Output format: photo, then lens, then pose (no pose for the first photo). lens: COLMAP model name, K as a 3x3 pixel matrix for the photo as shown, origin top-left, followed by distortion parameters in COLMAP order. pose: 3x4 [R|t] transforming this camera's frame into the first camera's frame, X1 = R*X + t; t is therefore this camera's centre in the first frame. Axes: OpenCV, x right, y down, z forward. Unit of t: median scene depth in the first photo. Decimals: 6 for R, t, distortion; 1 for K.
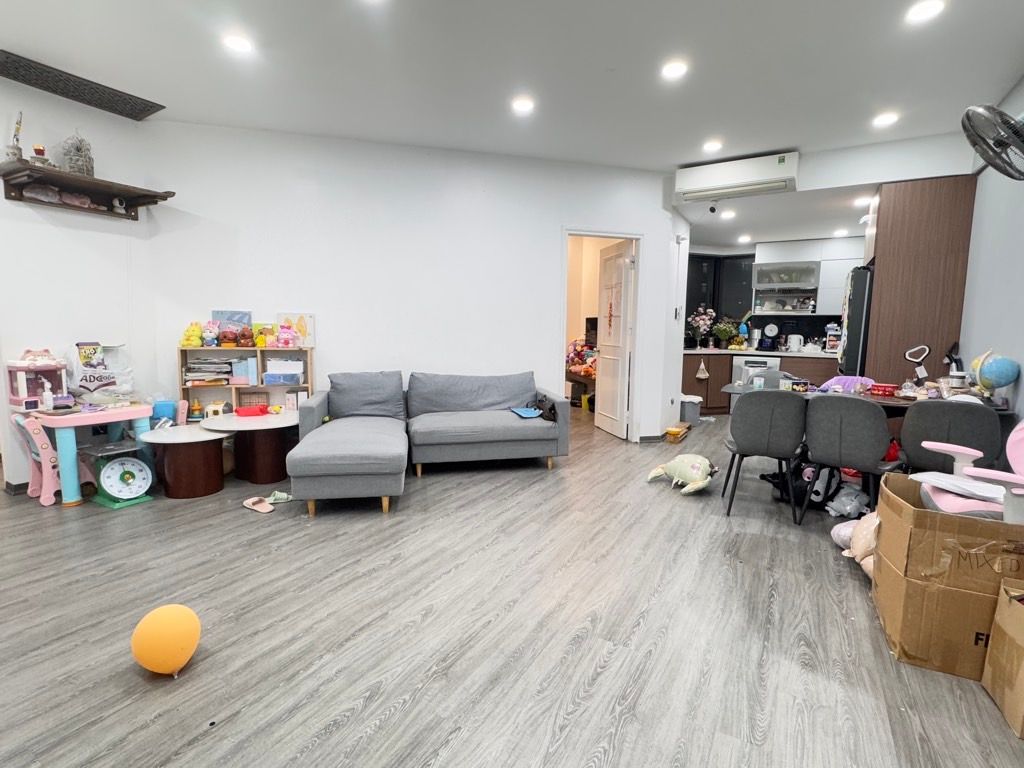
lens RADIAL K [[504.0, 0, 508.2], [0, 504.0, 384.7], [0, 0, 1]] dist [-0.004891, 0.001123]
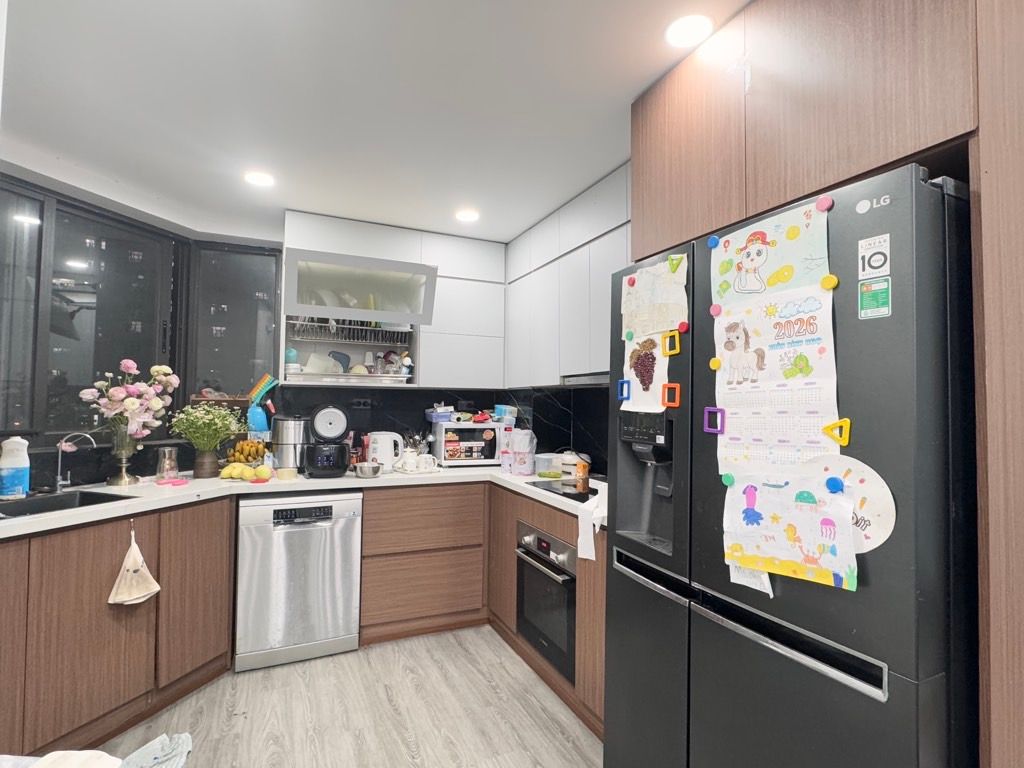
lens RADIAL K [[504.0, 0, 508.5], [0, 504.0, 384.8], [0, 0, 1]] dist [-0.004891, 0.001123]
pose [[0.573207, 0.021238, 0.819135, 0.609312], [0.091743, 0.991715, -0.089912, -0.200137], [-0.814259, 0.126688, 0.566510, 1.461811]]
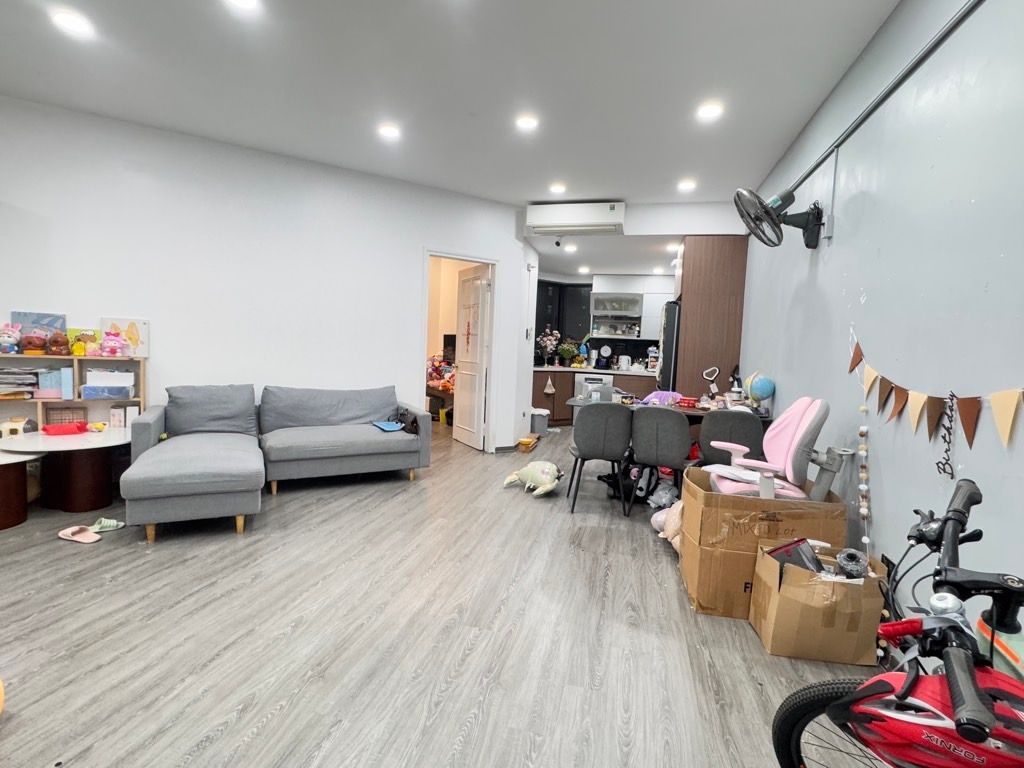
lens RADIAL K [[504.0, 0, 508.7], [0, 504.0, 383.2], [0, 0, 1]] dist [-0.004891, 0.001123]
pose [[0.958363, 0.008237, 0.285432, -0.031449], [0.001211, 0.999458, -0.032909, 0.003826], [-0.285549, 0.031885, 0.957834, -0.066862]]
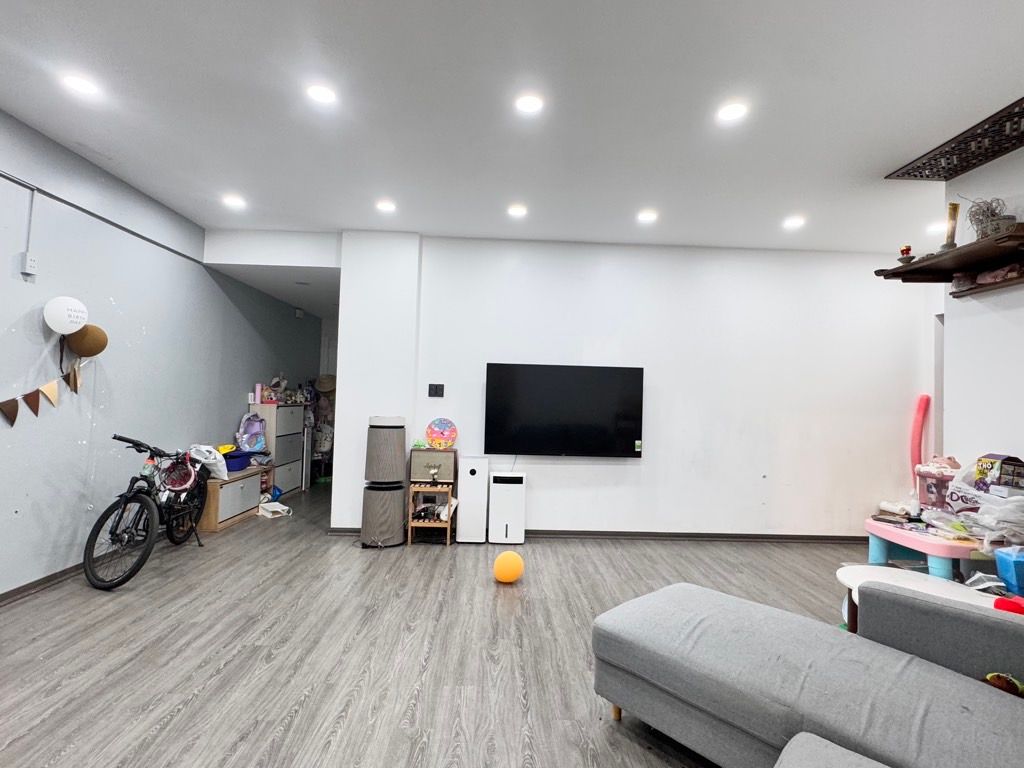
lens RADIAL K [[504.0, 0, 510.2], [0, 504.0, 380.4], [0, 0, 1]] dist [-0.004891, 0.001123]
pose [[-0.848325, -0.061283, -0.525917, 0.230823], [-0.102120, 0.993567, 0.048947, -0.185467], [0.519534, 0.095229, -0.849126, 1.472823]]
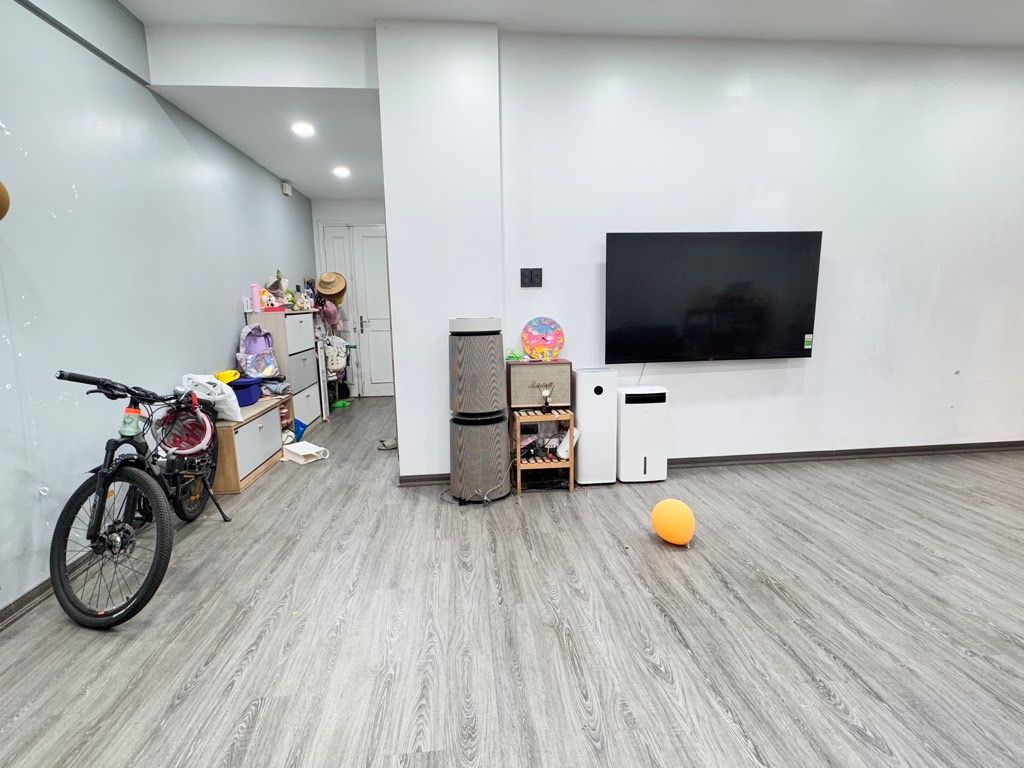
lens RADIAL K [[504.0, 0, 507.9], [0, 504.0, 381.6], [0, 0, 1]] dist [-0.004891, 0.001123]
pose [[-0.812451, 0.090306, -0.575994, 0.287316], [-0.059820, 0.969806, 0.236425, -0.094384], [0.579953, 0.226540, -0.782518, 0.922713]]
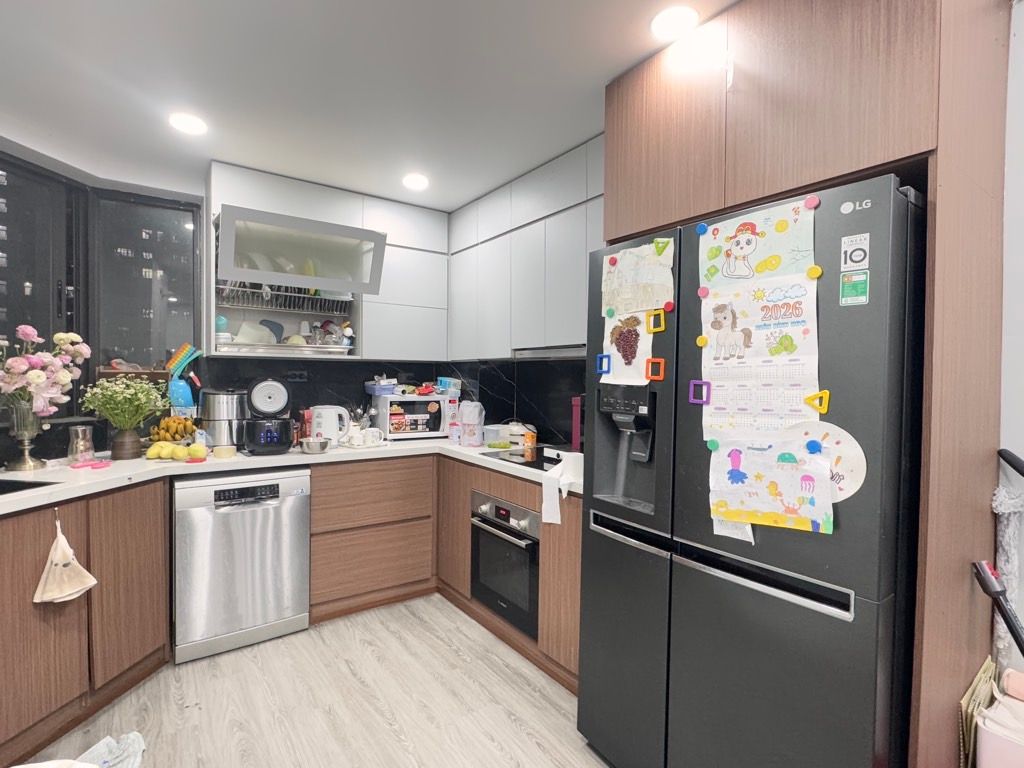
lens RADIAL K [[504.0, 0, 508.4], [0, 504.0, 384.2], [0, 0, 1]] dist [-0.004891, 0.001123]
pose [[0.405540, -0.025864, 0.913711, 0.555775], [0.100203, 0.994833, -0.016314, -0.210103], [-0.908568, 0.098173, 0.406036, 1.533089]]
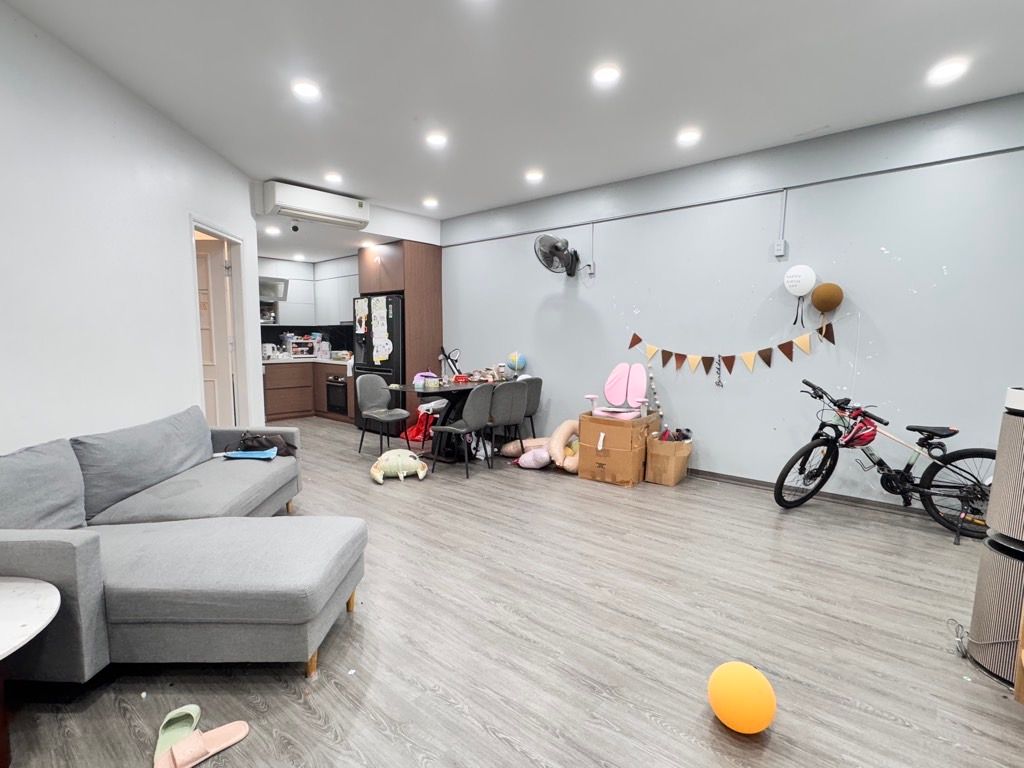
lens RADIAL K [[504.0, 0, 506.1], [0, 504.0, 383.5], [0, 0, 1]] dist [-0.004891, 0.001123]
pose [[0.188430, -0.109399, 0.975974, -0.911339], [0.112966, 0.989594, 0.089116, -0.114713], [-0.975568, 0.093460, 0.198828, 0.625516]]
